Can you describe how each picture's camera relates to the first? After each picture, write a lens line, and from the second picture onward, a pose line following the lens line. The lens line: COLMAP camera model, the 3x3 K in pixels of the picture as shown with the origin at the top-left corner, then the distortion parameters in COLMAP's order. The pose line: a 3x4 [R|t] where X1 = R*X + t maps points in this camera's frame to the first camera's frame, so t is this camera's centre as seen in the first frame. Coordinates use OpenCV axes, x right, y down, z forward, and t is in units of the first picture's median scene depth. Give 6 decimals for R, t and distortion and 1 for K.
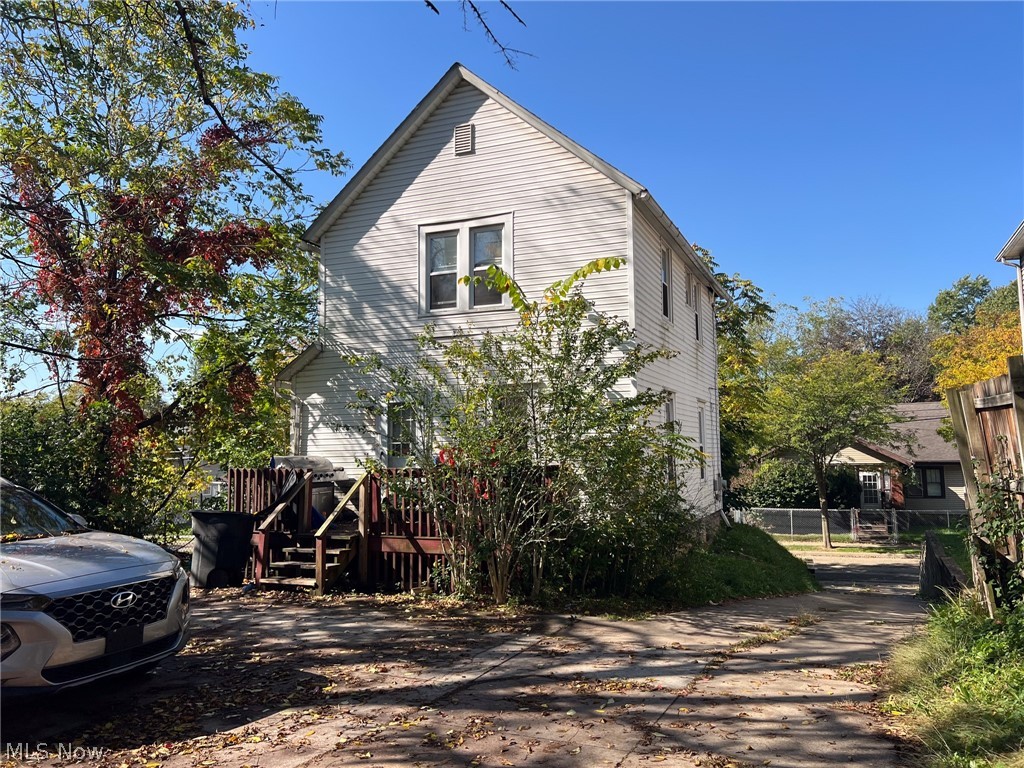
lens RADIAL K [[768.6, 0, 514.4], [0, 768.6, 384.0], [0, 0, 1]] dist [0.013109, -0.019761]
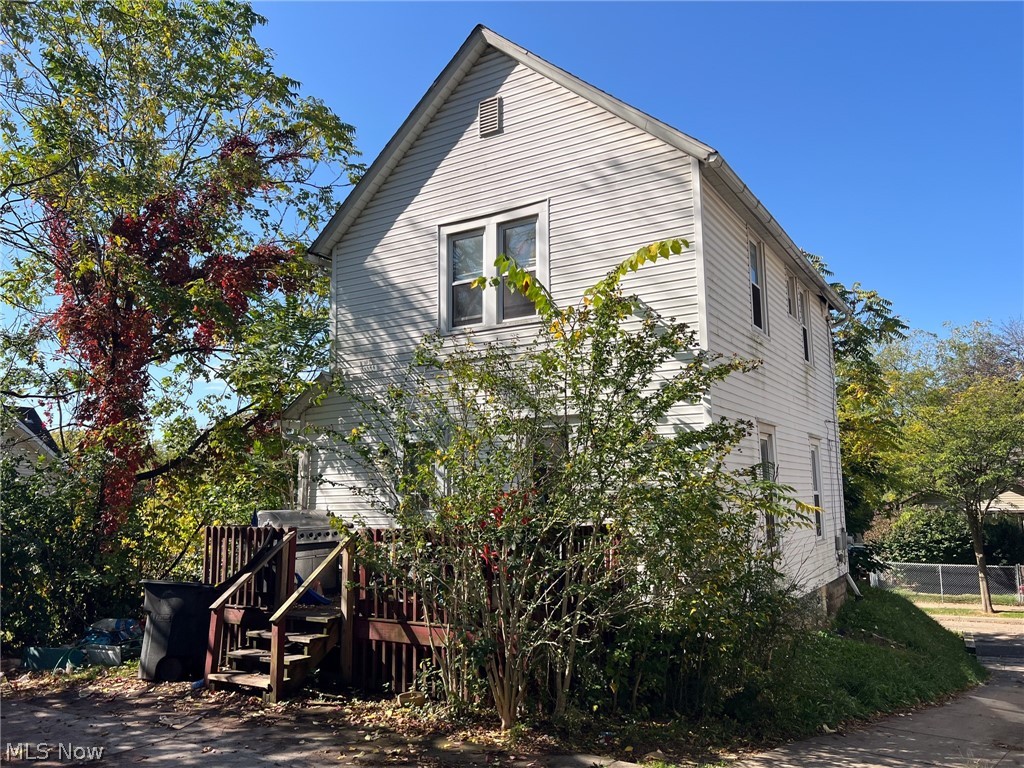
lens RADIAL K [[768.6, 0, 512.1], [0, 768.6, 388.4], [0, 0, 1]] dist [0.013109, -0.019761]
pose [[0.988075, -0.023784, -0.152127, 0.073428], [0.016174, 0.998564, -0.051069, 0.009535], [0.153123, 0.048000, 0.987041, 0.214318]]
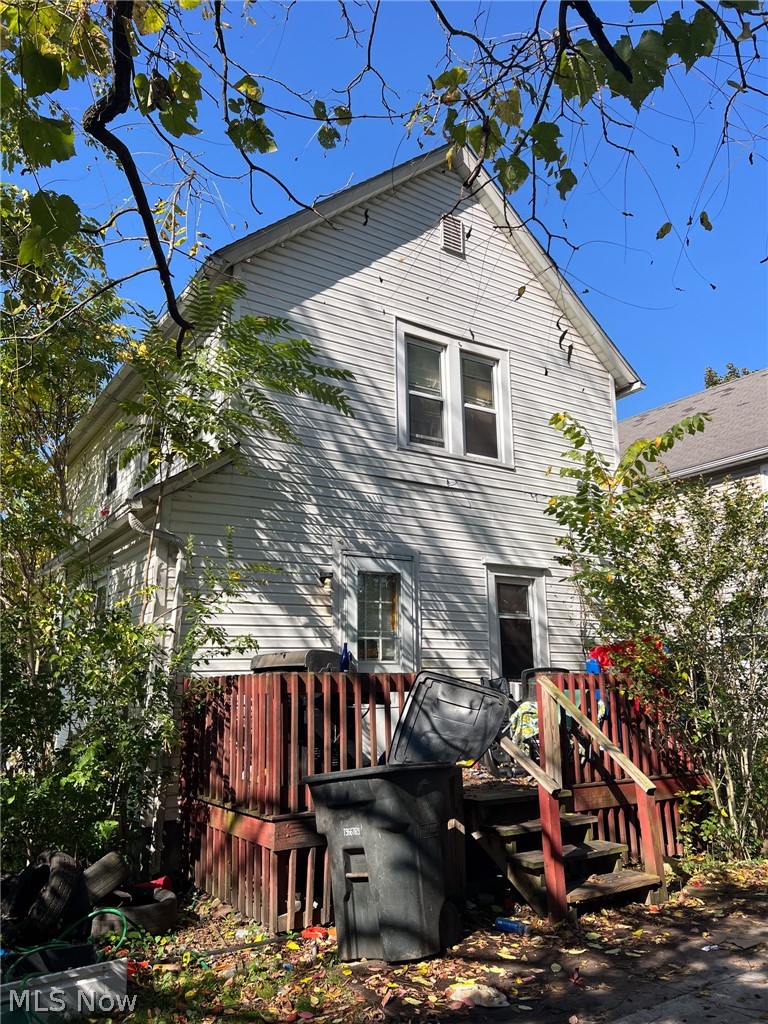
lens RADIAL K [[768.6, 0, 387.3], [0, 768.6, 512.9], [0, 0, 1]] dist [0.013109, -0.019761]
pose [[0.566342, 0.187704, 0.802511, -0.646432], [-0.066779, 0.980969, -0.182318, 0.088428], [-0.821460, 0.049664, 0.568099, 0.632470]]
